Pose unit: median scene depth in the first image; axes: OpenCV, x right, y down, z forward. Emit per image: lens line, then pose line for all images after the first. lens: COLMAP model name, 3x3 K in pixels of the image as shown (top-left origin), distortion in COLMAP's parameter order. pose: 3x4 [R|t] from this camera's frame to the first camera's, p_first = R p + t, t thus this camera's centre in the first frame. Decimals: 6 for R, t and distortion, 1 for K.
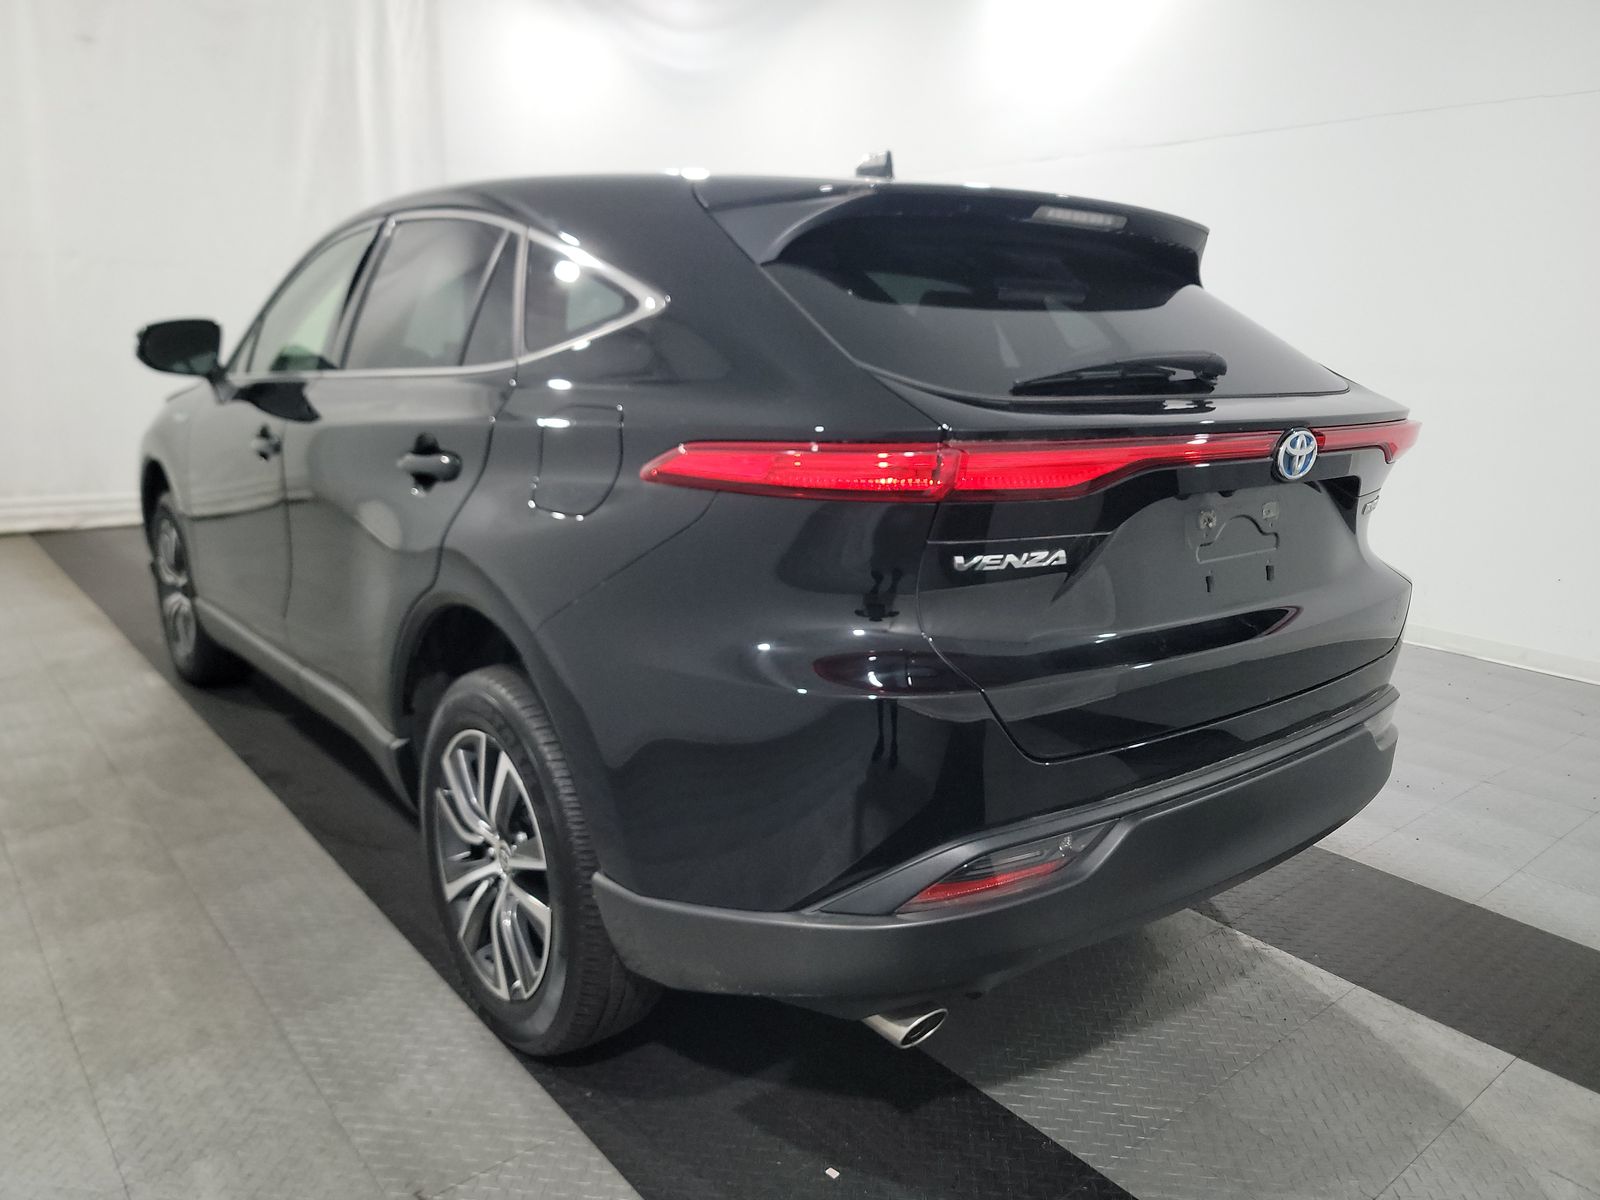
lens RADIAL K [[1110.9, 0, 808.1], [0, 1110.9, 605.3], [0, 0, 1]] dist [0.037068, -0.033494]
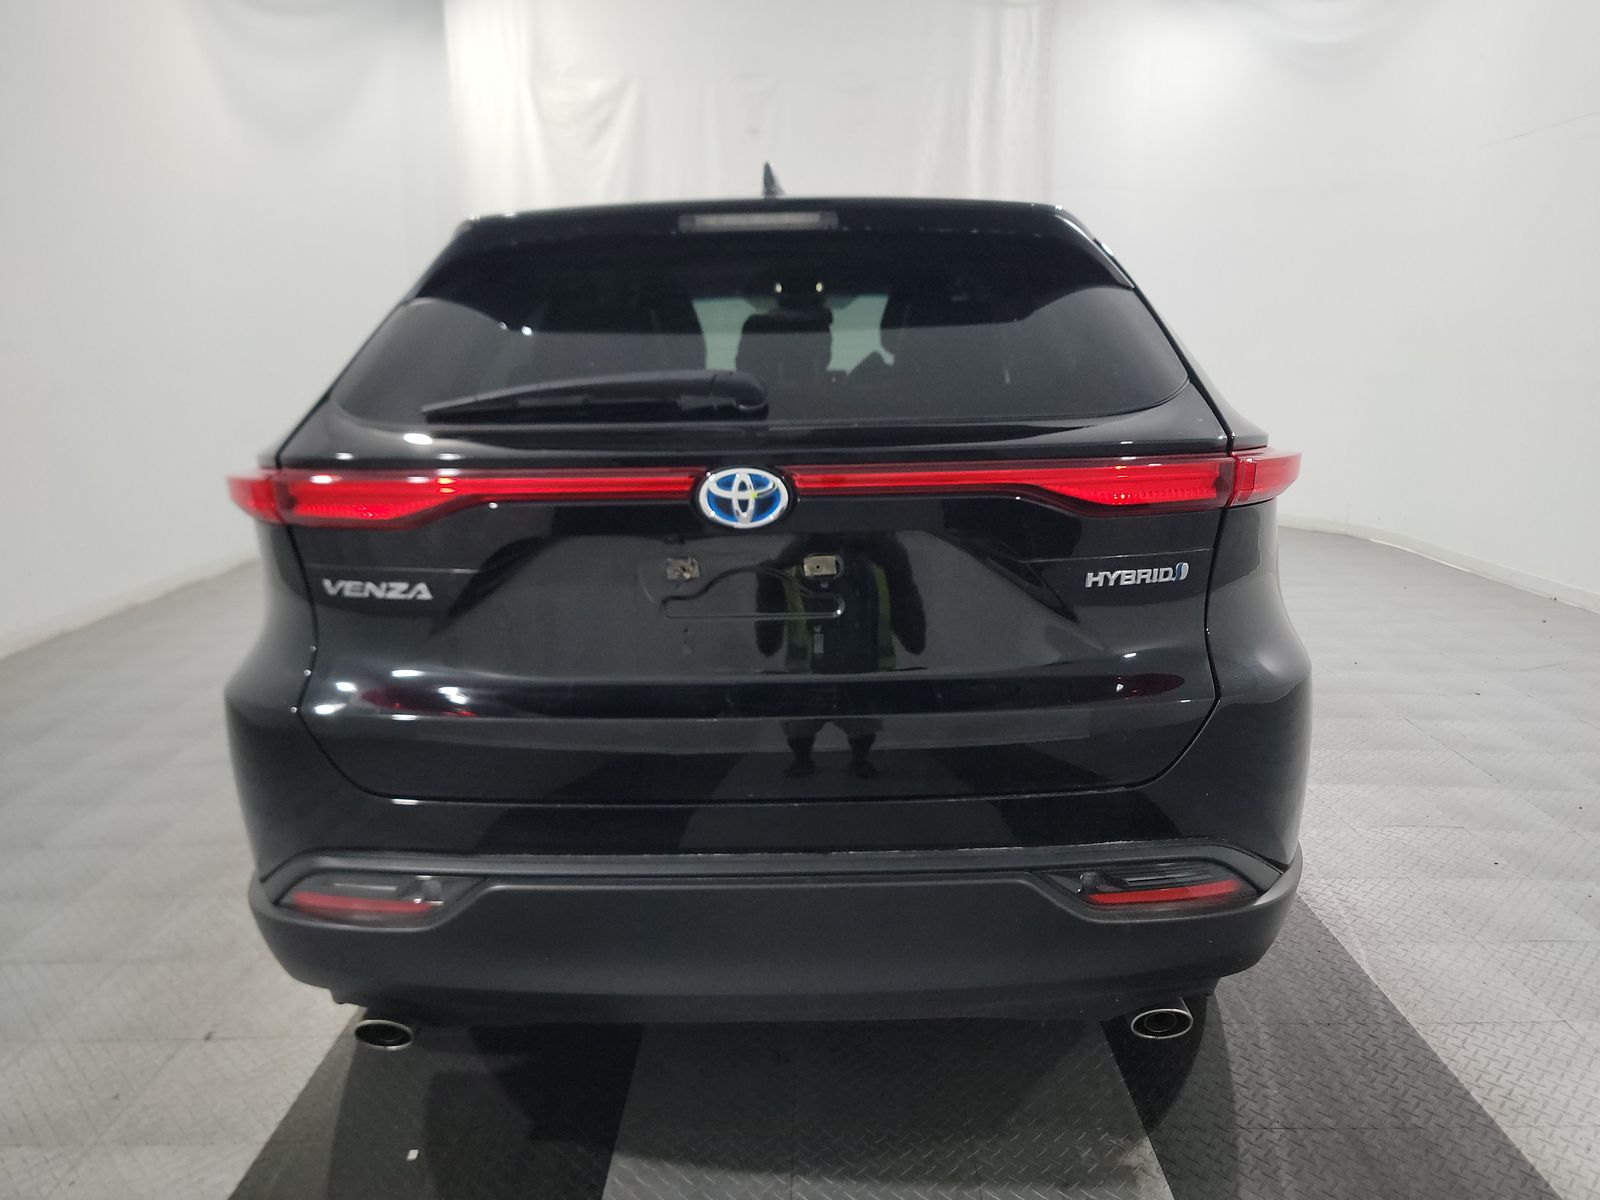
lens RADIAL K [[1110.9, 0, 808.1], [0, 1110.9, 605.3], [0, 0, 1]] dist [0.037068, -0.033494]
pose [[0.771176, 0.102672, -0.628288, 1.009534], [-0.111481, 0.993439, 0.025509, -0.085753], [0.626785, 0.050370, 0.777563, 0.419128]]
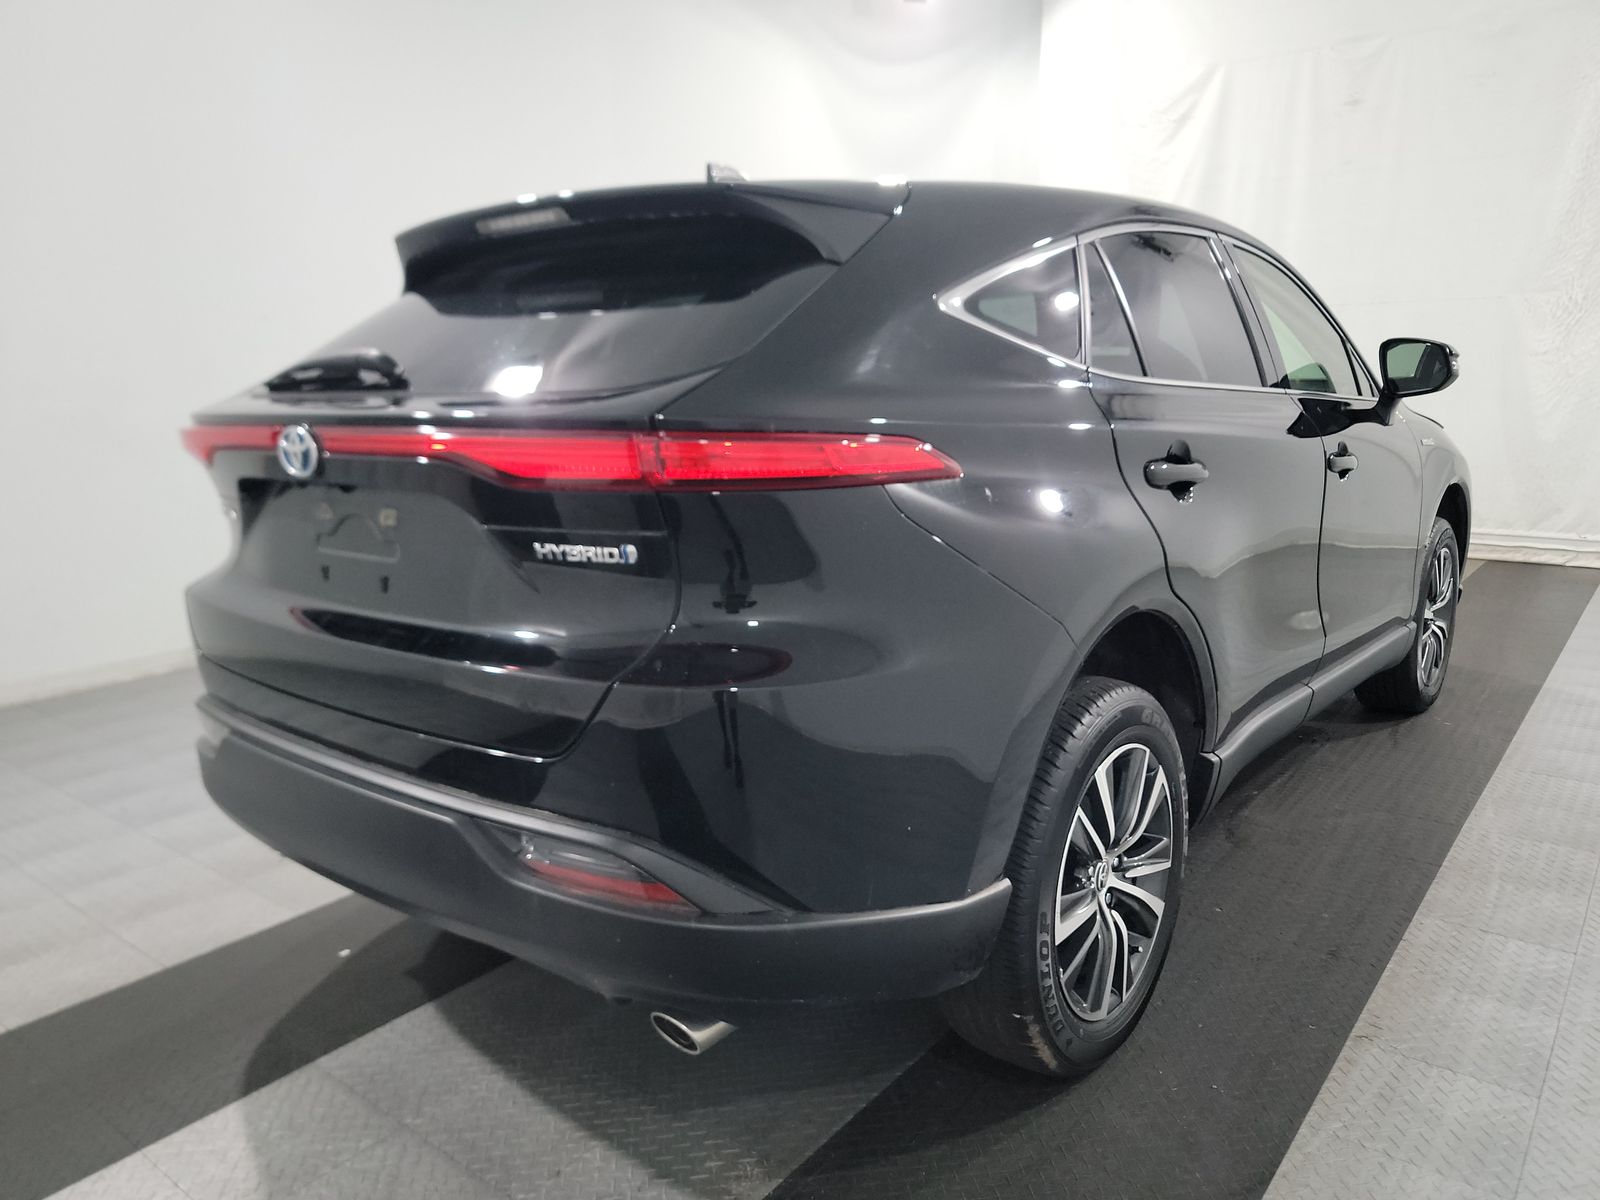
lens RADIAL K [[1110.9, 0, 808.1], [0, 1110.9, 605.3], [0, 0, 1]] dist [0.037068, -0.033494]
pose [[0.228833, 0.165348, -0.959320, 1.561635], [-0.199845, 0.972459, 0.119943, -0.220007], [0.952732, 0.164268, 0.255575, 1.240368]]
